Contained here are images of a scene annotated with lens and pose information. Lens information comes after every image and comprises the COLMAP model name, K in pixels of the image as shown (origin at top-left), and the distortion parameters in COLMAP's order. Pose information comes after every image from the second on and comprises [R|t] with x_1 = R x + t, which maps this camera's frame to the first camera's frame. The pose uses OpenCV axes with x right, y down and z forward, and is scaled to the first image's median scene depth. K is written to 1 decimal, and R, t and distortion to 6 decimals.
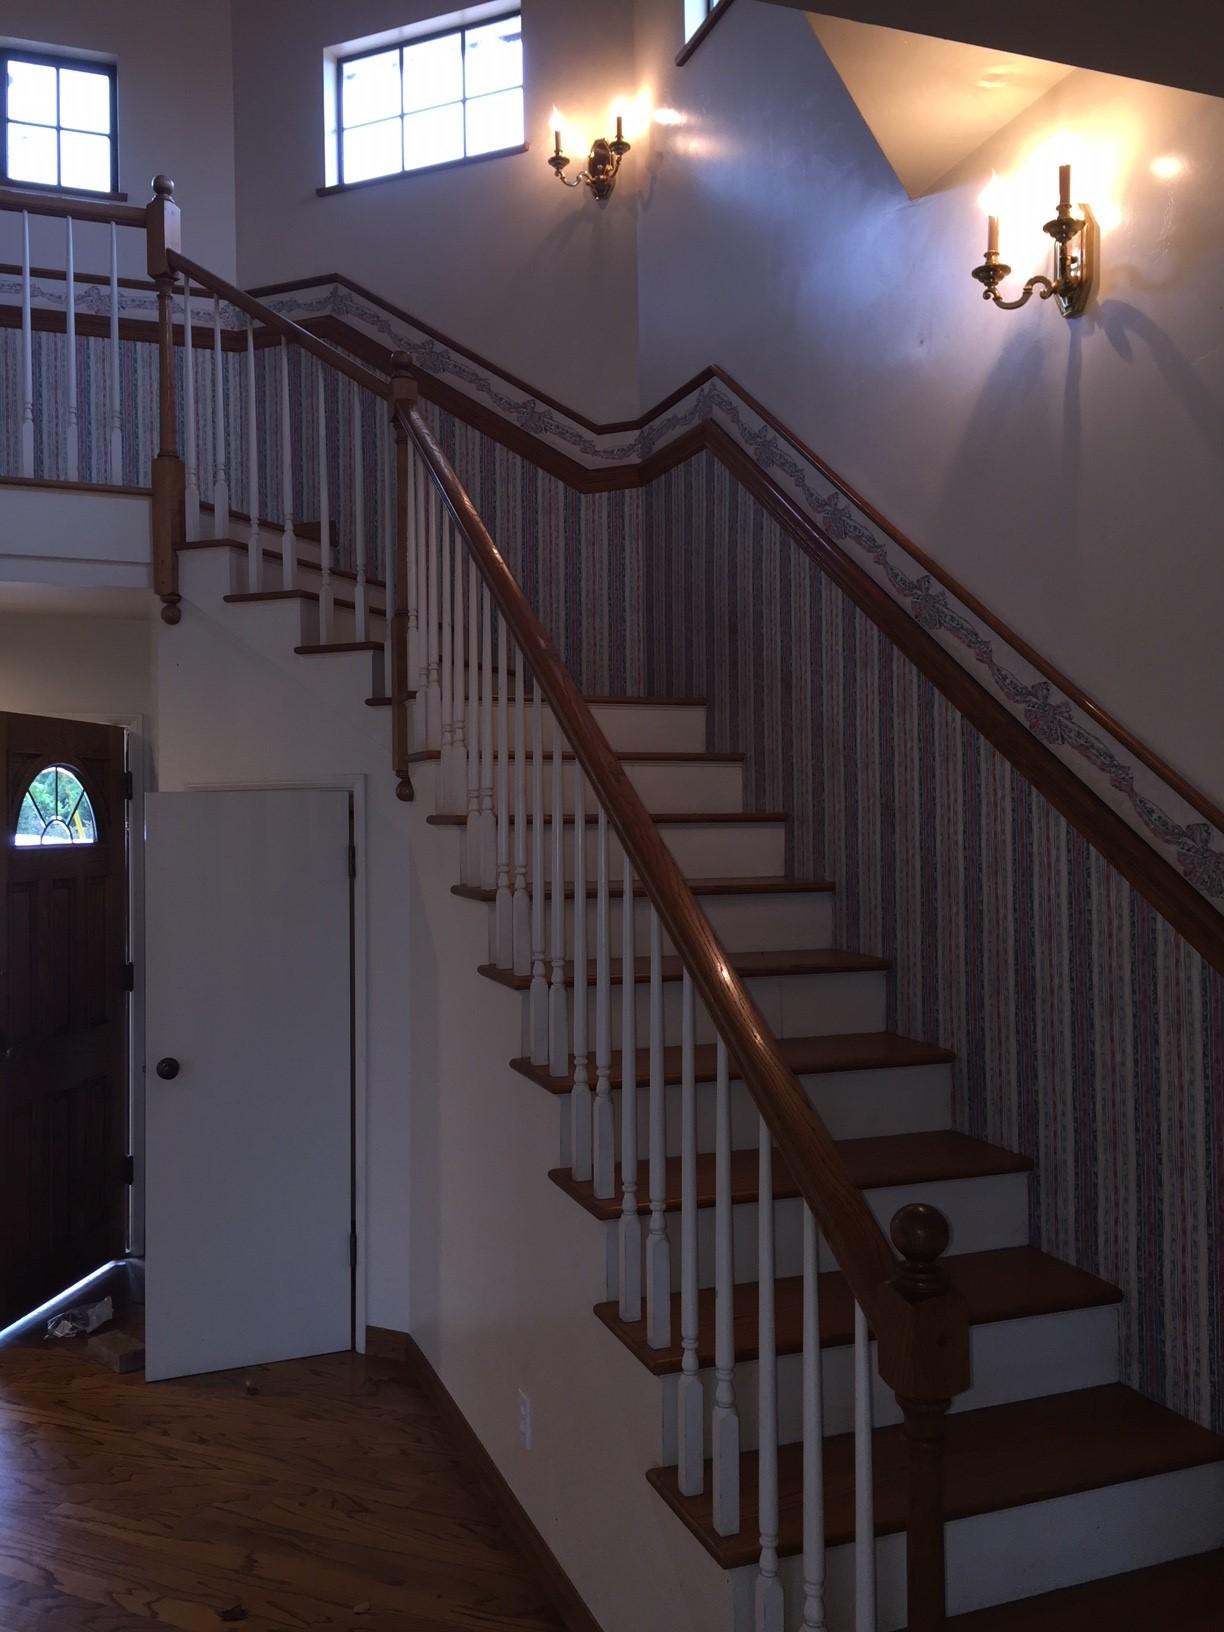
lens RADIAL K [[1385.5, 0, 612.0], [0, 1385.5, 816.0], [0, 0, 1]] dist [0.090794, -0.124438]
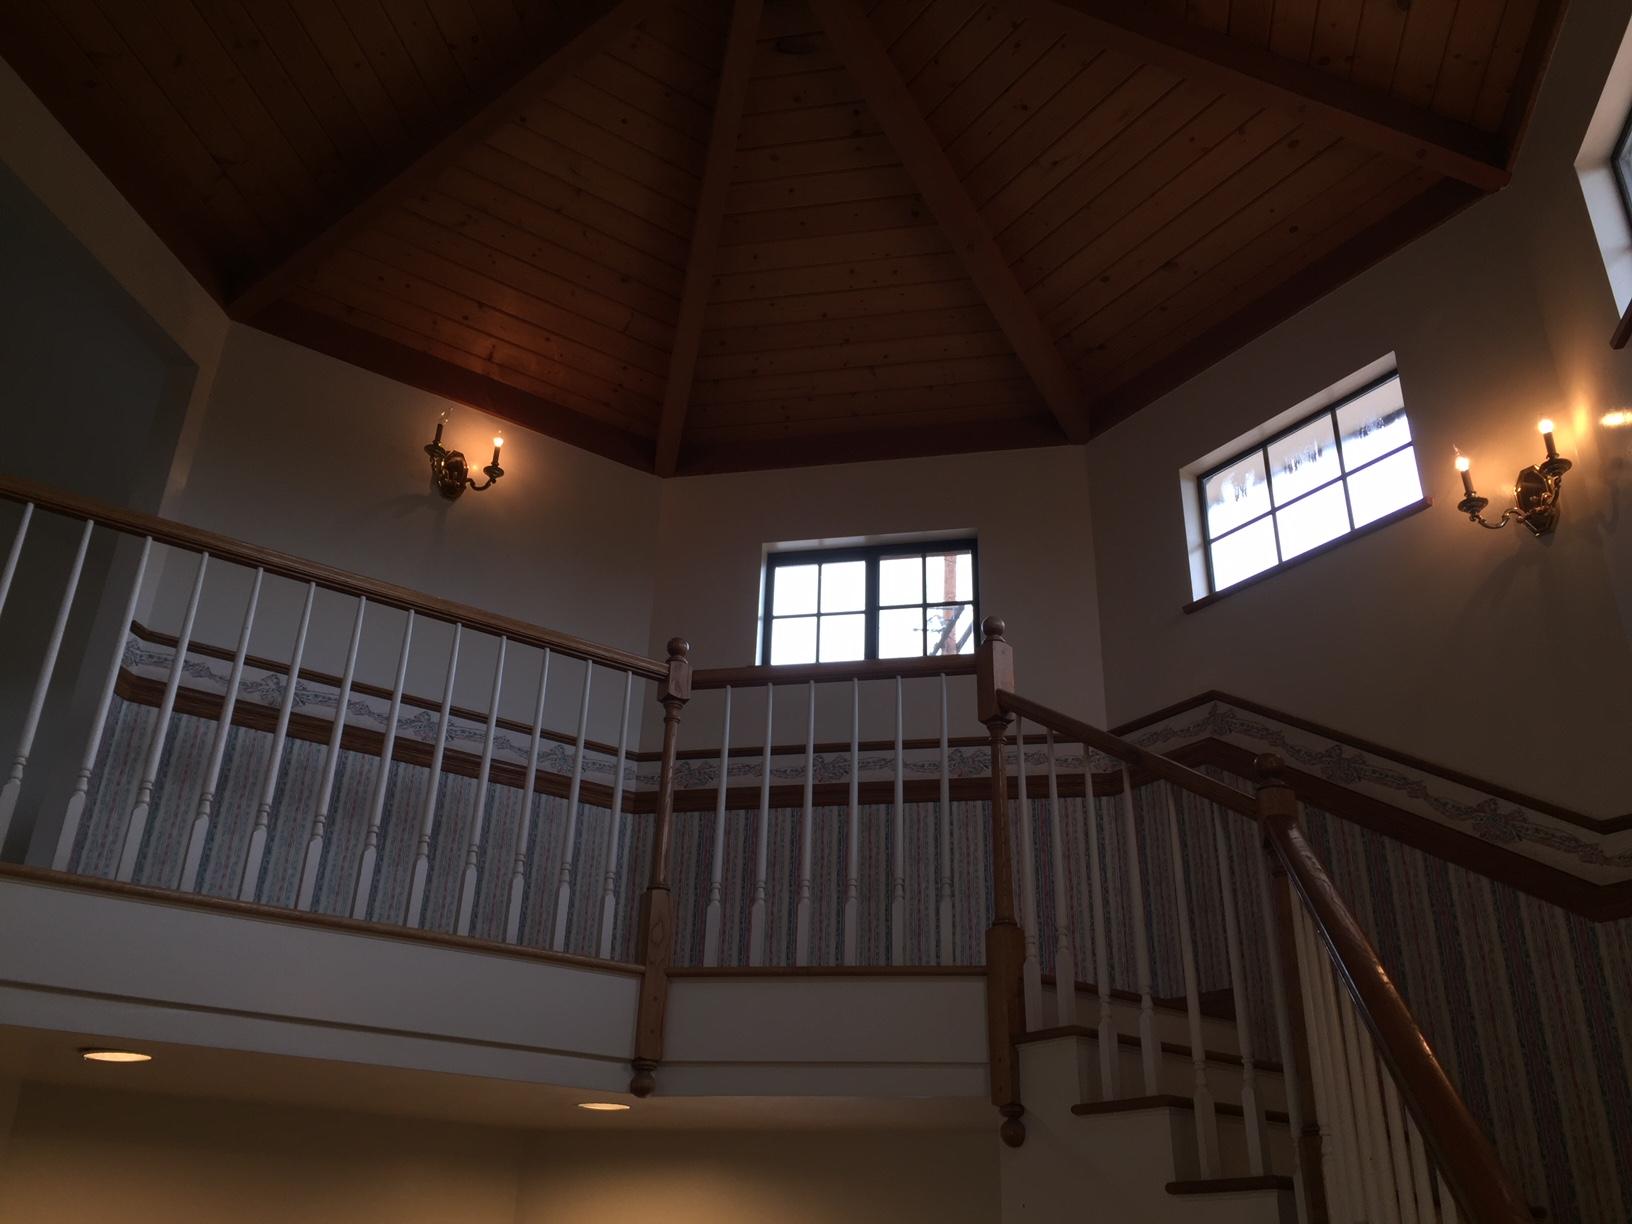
lens RADIAL K [[1385.5, 0, 818.9], [0, 1385.5, 608.9], [0, 0, 1]] dist [0.090794, -0.124438]
pose [[0.853377, -0.201624, -0.480723, 0.015542], [-0.037733, 0.895863, -0.442725, -0.054877], [0.519926, 0.395950, 0.756901, 0.243228]]
